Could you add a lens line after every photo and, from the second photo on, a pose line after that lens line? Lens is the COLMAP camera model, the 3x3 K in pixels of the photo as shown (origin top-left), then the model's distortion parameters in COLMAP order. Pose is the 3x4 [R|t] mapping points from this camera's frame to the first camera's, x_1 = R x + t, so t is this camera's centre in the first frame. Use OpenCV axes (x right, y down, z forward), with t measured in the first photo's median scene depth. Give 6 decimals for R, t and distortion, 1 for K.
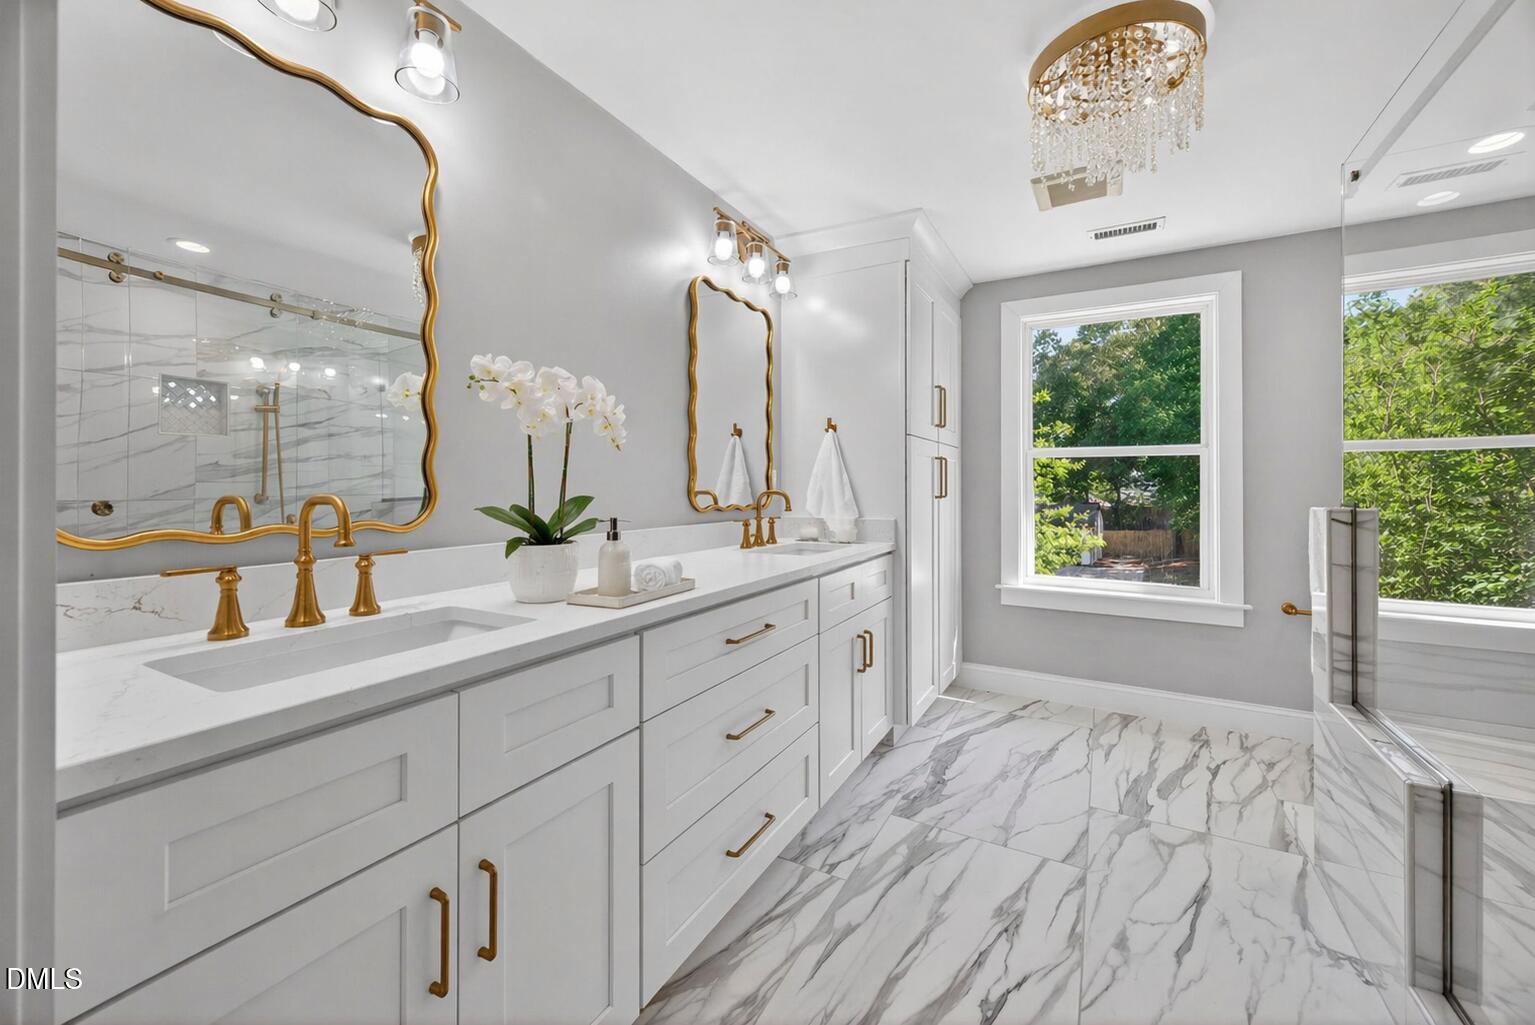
lens RADIAL K [[611.6, 0, 773.8], [0, 611.6, 478.8], [0, 0, 1]] dist [0.000523, -0.000072]
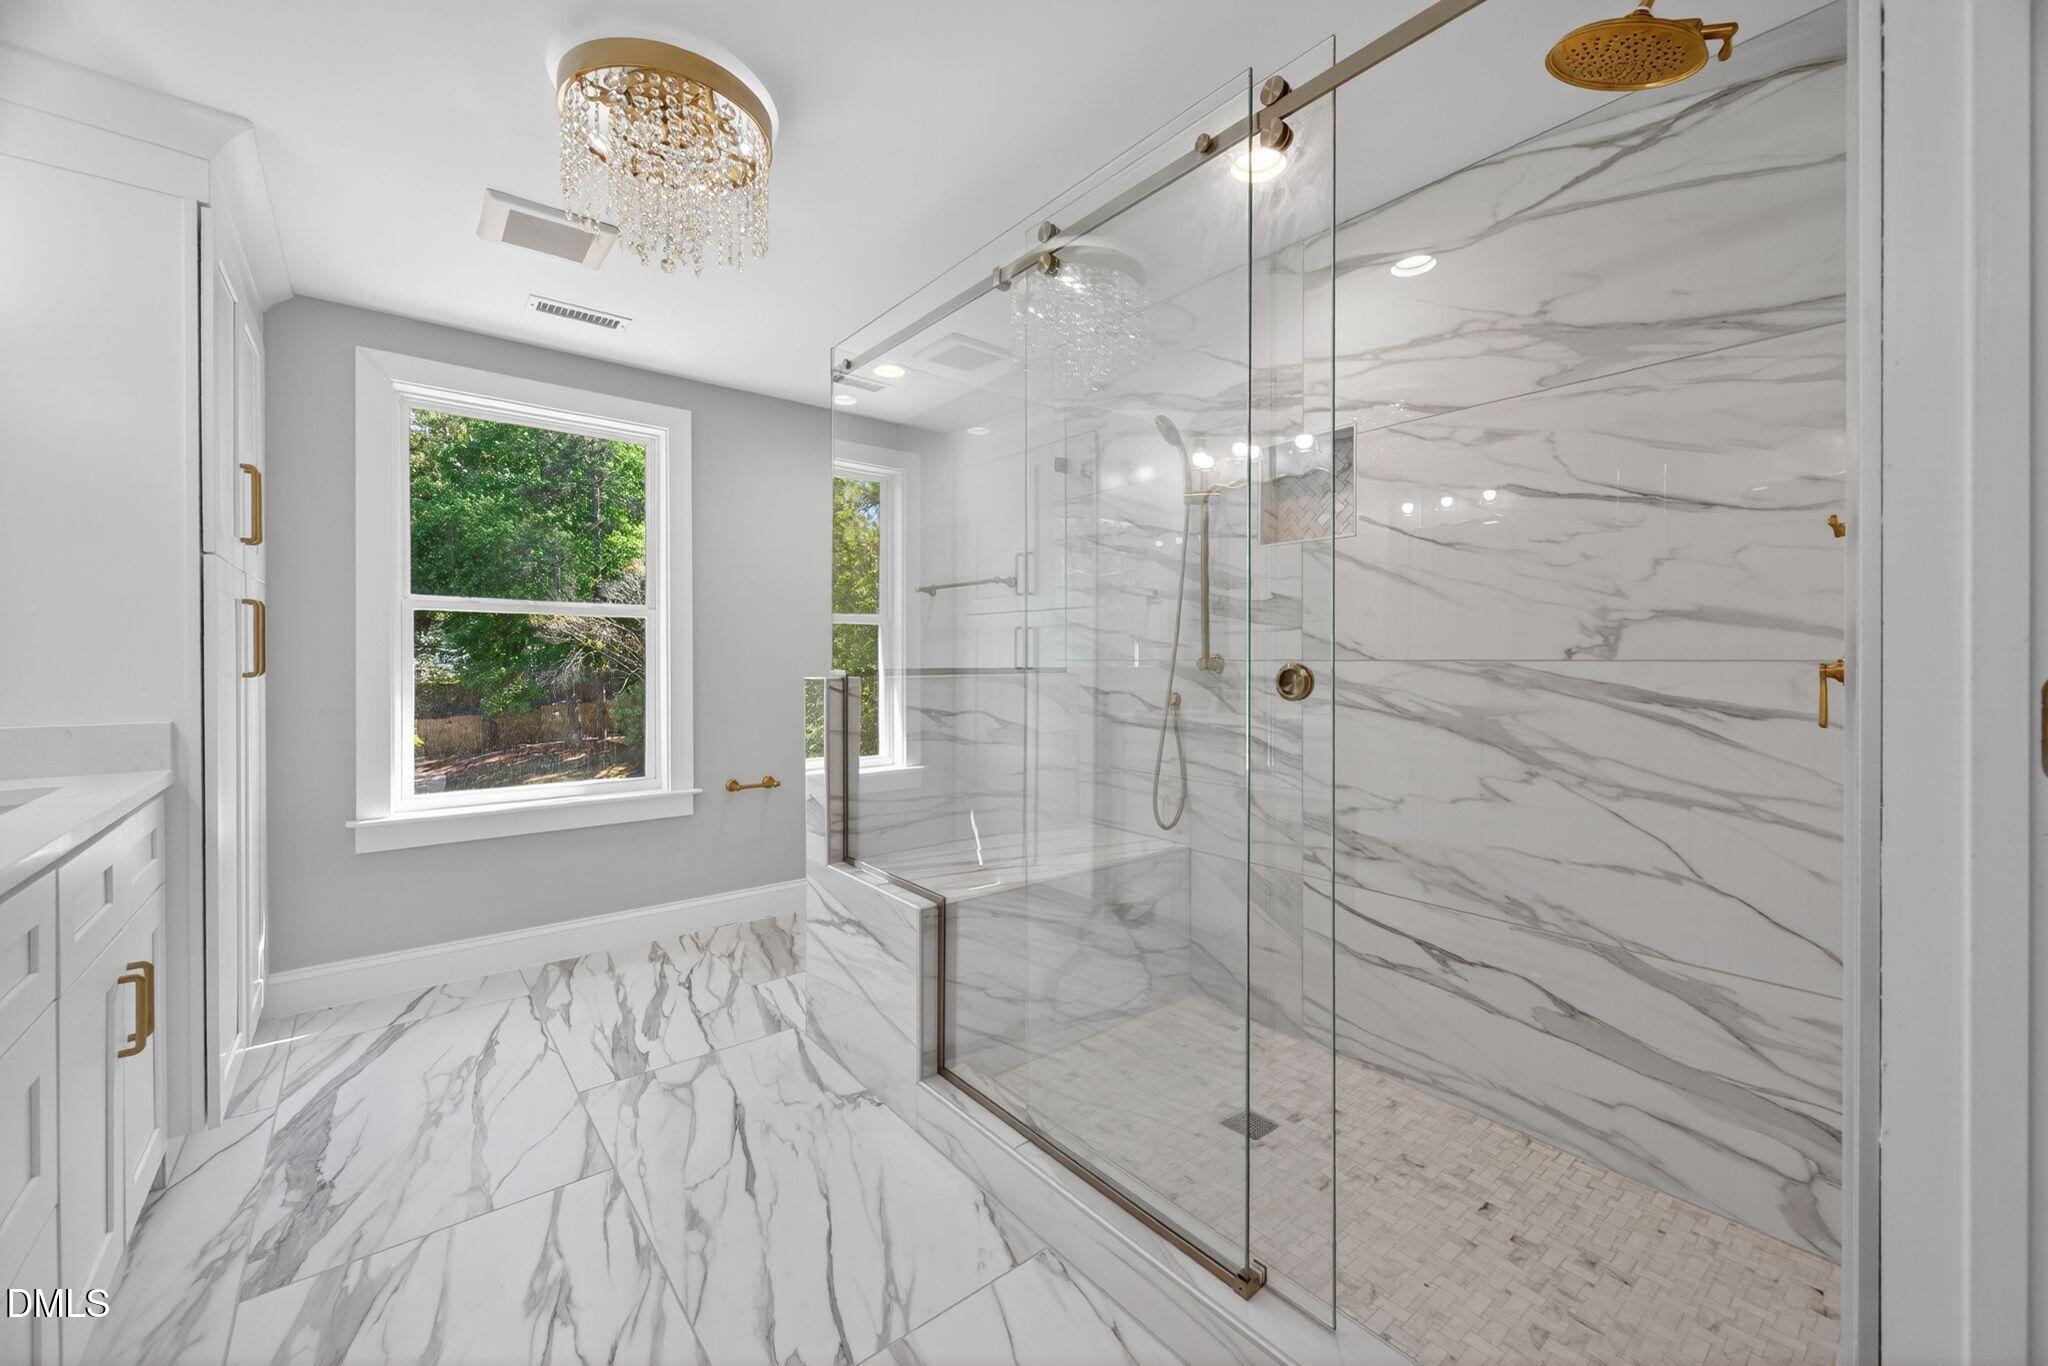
lens RADIAL K [[803.4, 0, 1054.5], [0, 803.4, 655.7], [0, 0, 1]] dist [-0.001502, -0.000018]
pose [[0.352908, 0.000644, 0.935658, -0.173688], [-0.012374, 0.999916, 0.003979, 0.001582], [-0.935576, -0.012982, 0.352887, 0.127130]]
